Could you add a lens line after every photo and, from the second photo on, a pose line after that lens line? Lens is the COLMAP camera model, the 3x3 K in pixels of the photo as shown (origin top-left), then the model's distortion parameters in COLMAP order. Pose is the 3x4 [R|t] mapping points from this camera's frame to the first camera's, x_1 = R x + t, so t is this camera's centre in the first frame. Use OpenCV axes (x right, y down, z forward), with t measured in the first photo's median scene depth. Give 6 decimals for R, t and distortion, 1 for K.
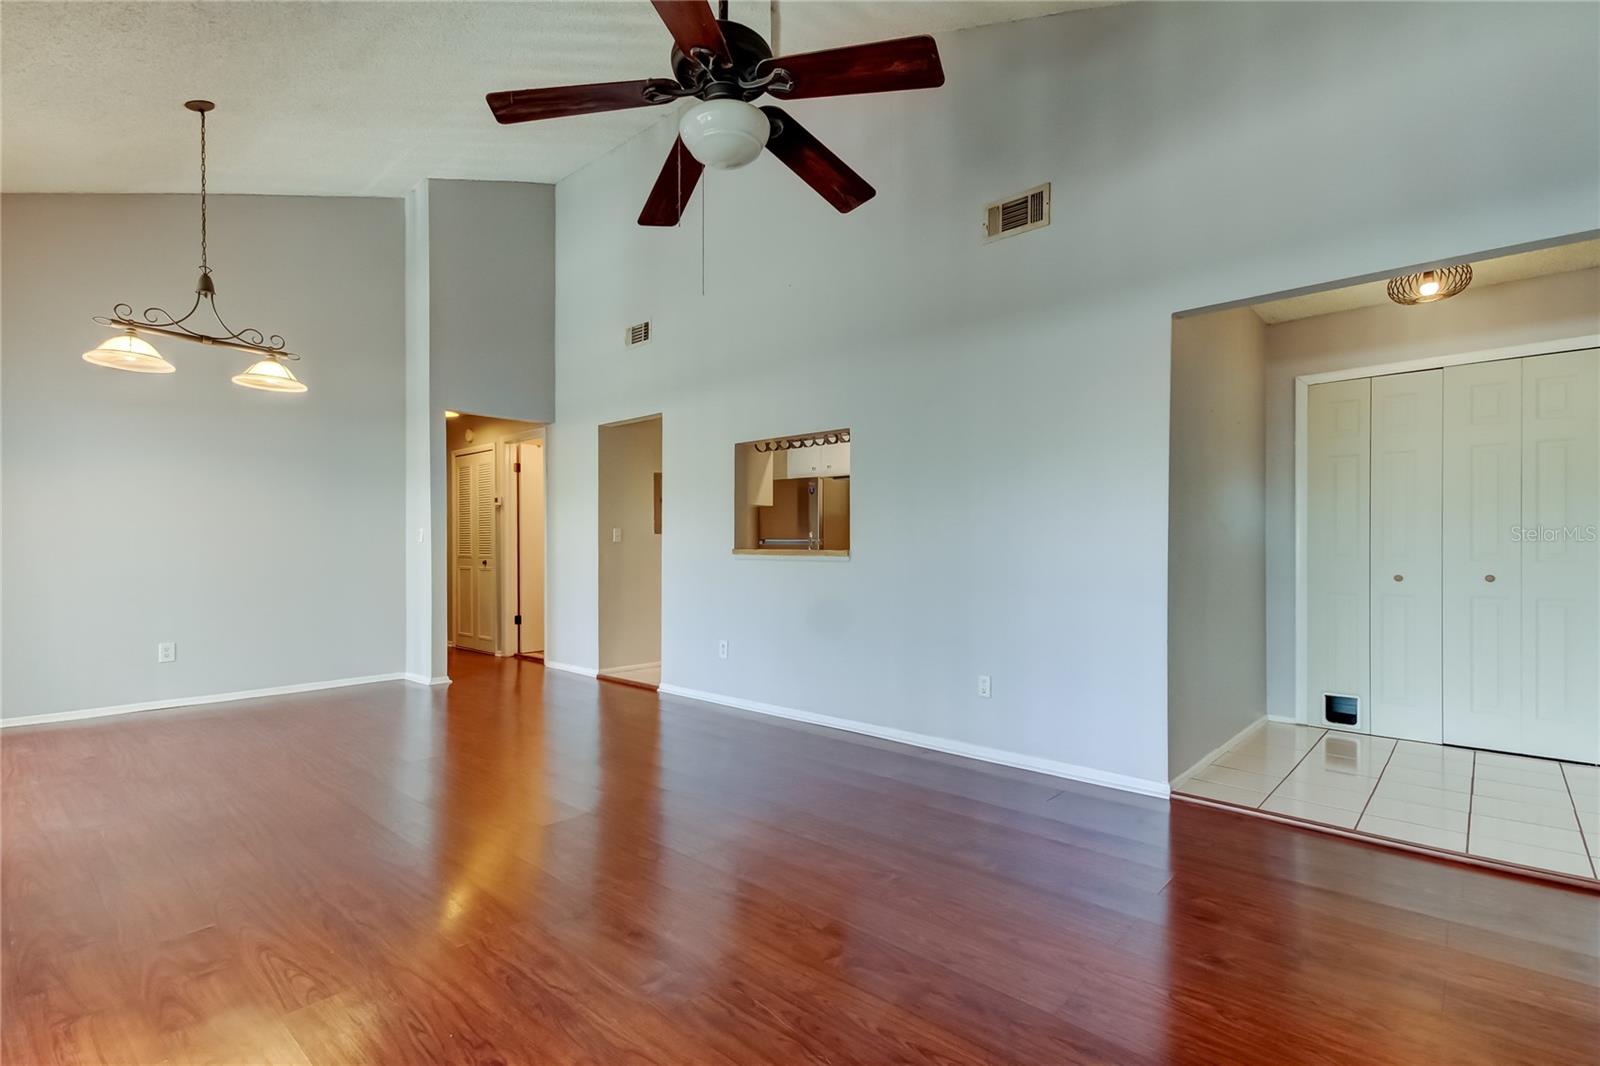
lens RADIAL K [[753.6, 0, 842.6], [0, 753.6, 551.1], [0, 0, 1]] dist [0.013851, -0.005739]
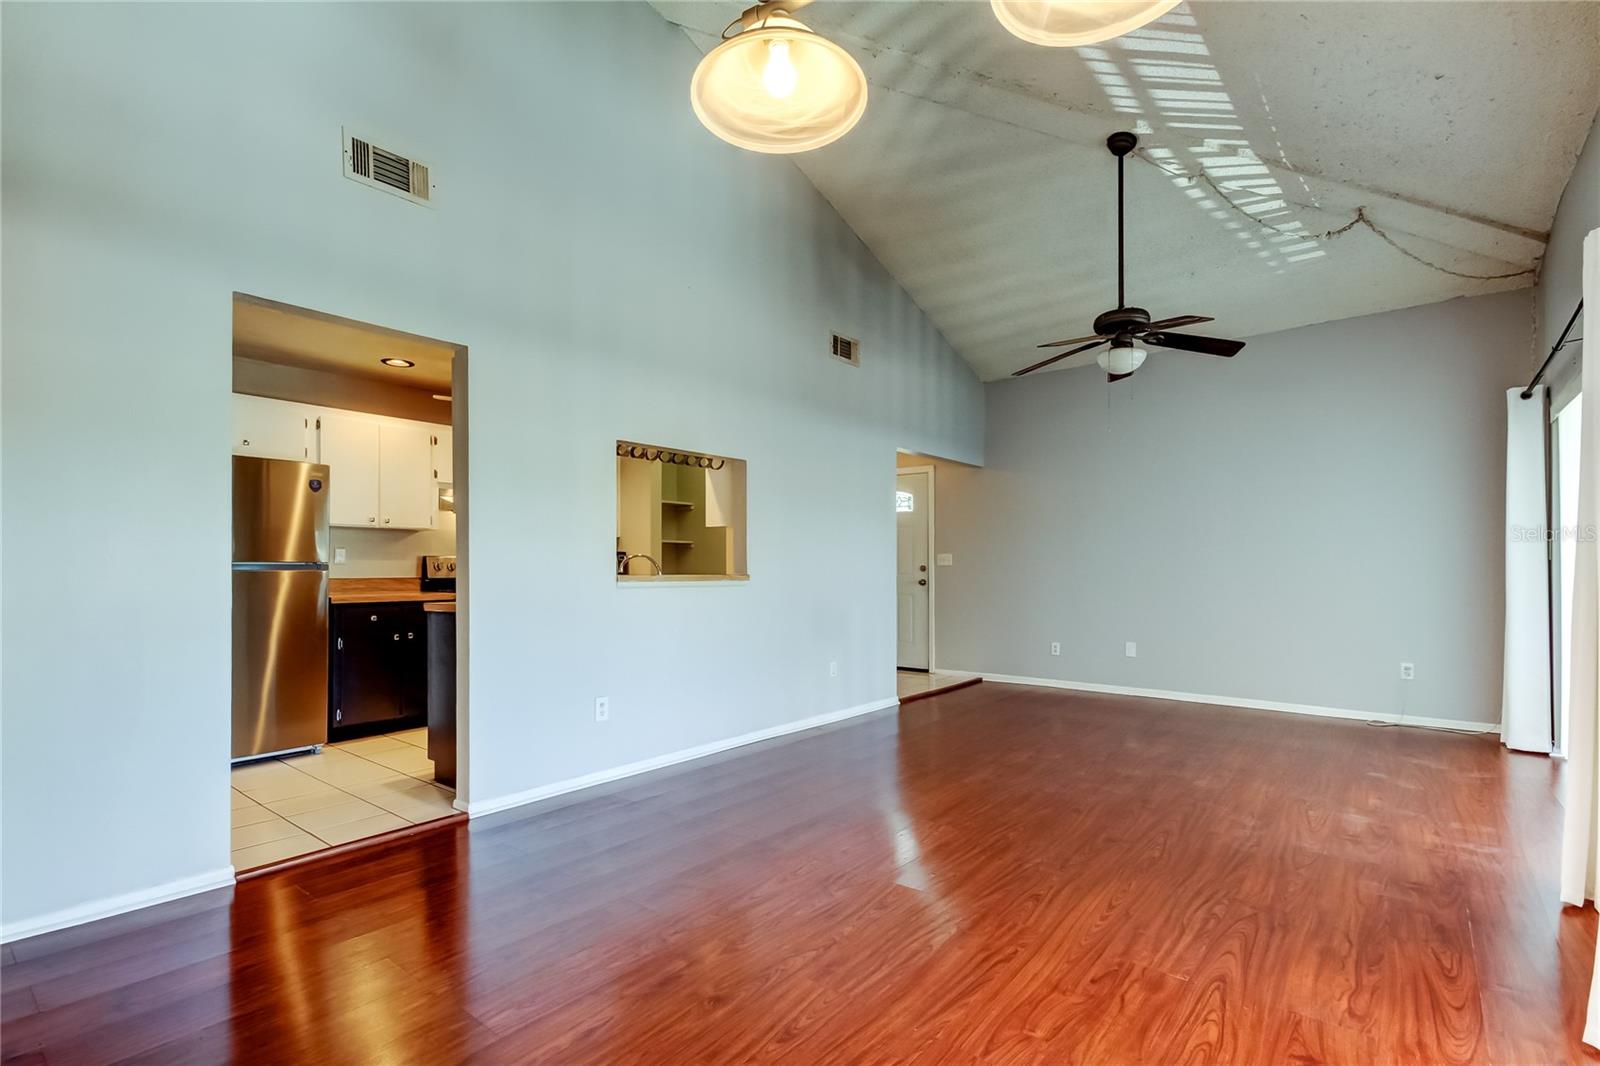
lens RADIAL K [[752.0, 0, 791.4], [0, 752.0, 550.6], [0, 0, 1]] dist [0.026926, 0.000444]
pose [[-0.016138, 0.023050, 0.999604, -0.788188], [0.012165, 0.999665, -0.022855, -0.006715], [-0.999796, 0.011791, -0.016413, 0.709510]]
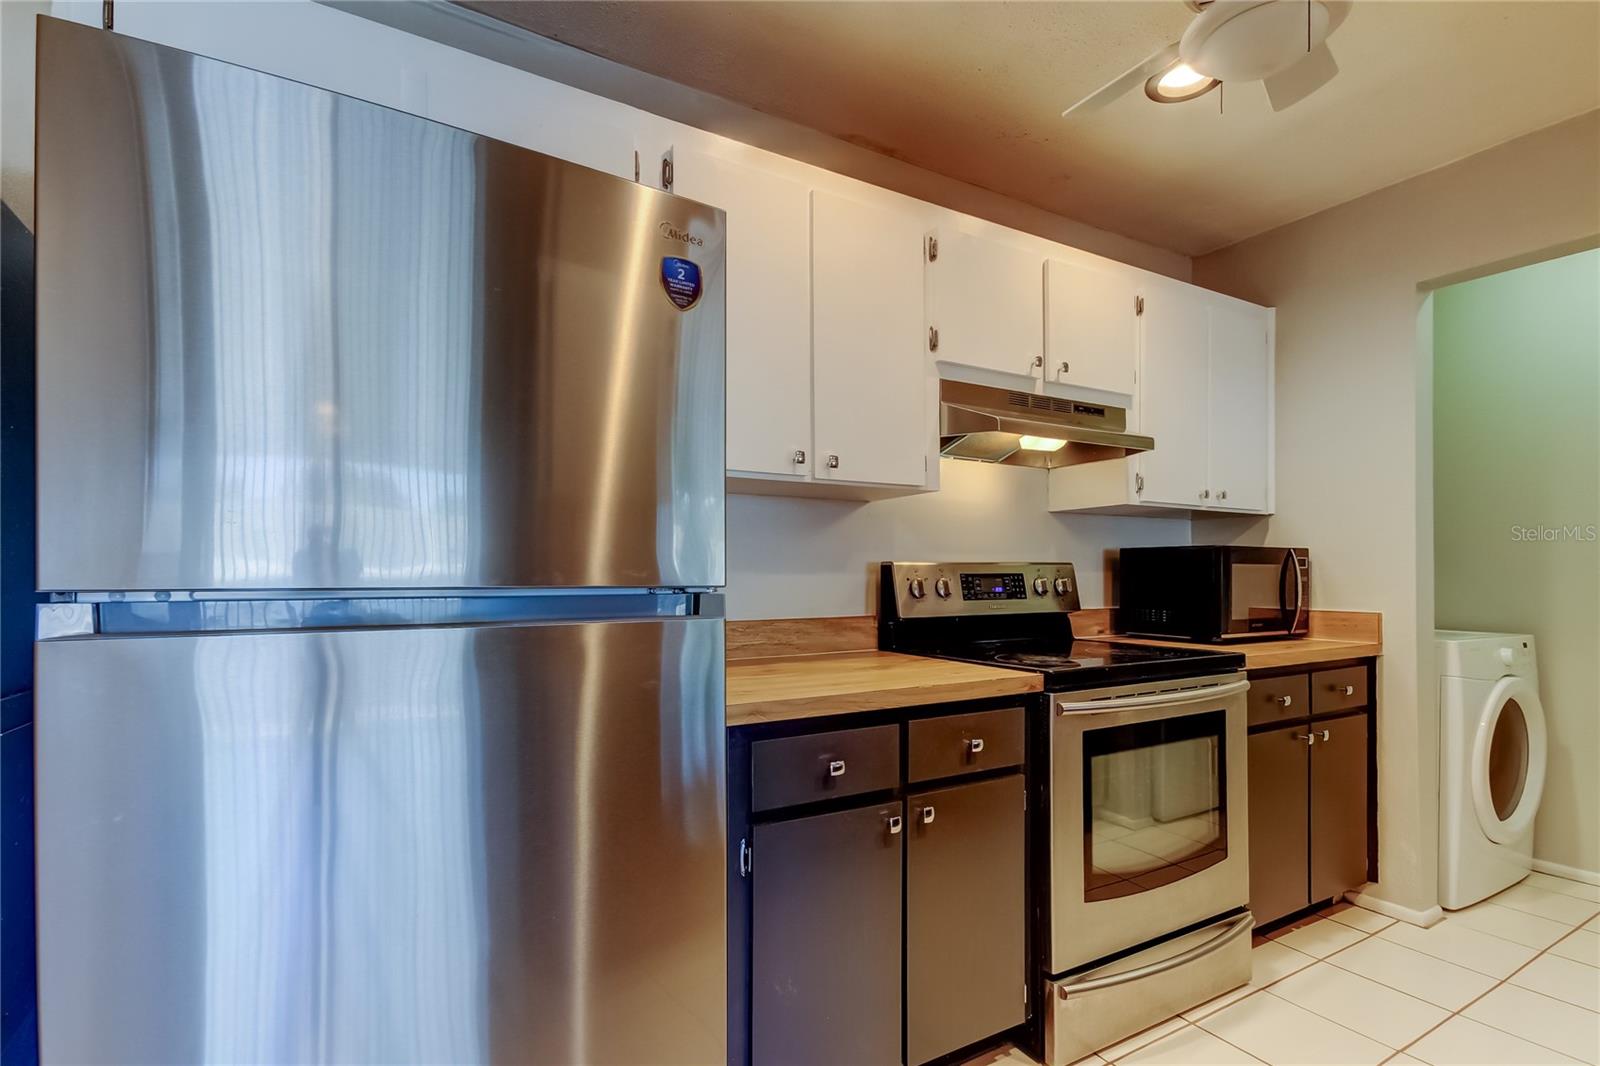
lens RADIAL K [[773.0, 0, 791.9], [0, 773.0, 573.1], [0, 0, 1]] dist [0.001546, -0.000917]
pose [[0.325998, 0.001031, 0.945370, -0.231371], [0.010759, 0.999931, -0.004800, -0.019767], [-0.945309, 0.011736, 0.325964, 1.061439]]
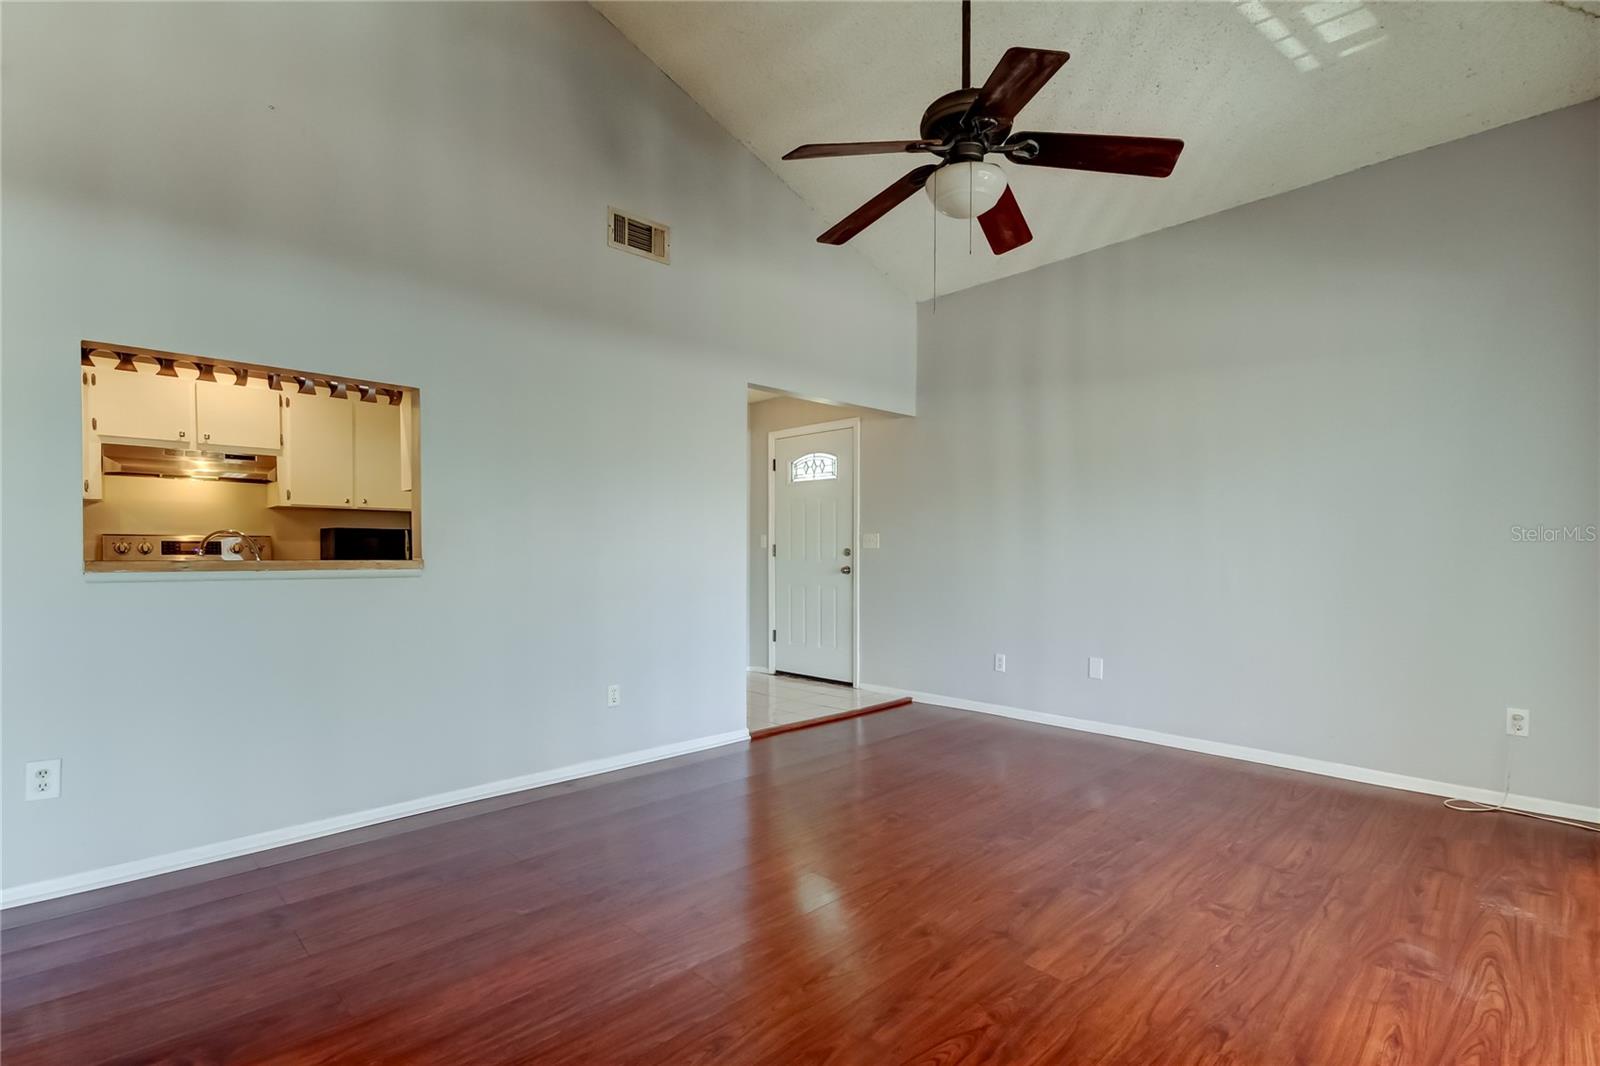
lens RADIAL K [[740.9, 0, 802.4], [0, 740.9, 555.4], [0, 0, 1]] dist [0.019664, -0.000452]
pose [[0.106271, -0.005266, 0.994323, -0.488195], [0.009598, 0.999945, 0.004270, -0.003661], [-0.994291, 0.009089, 0.106316, 0.423313]]
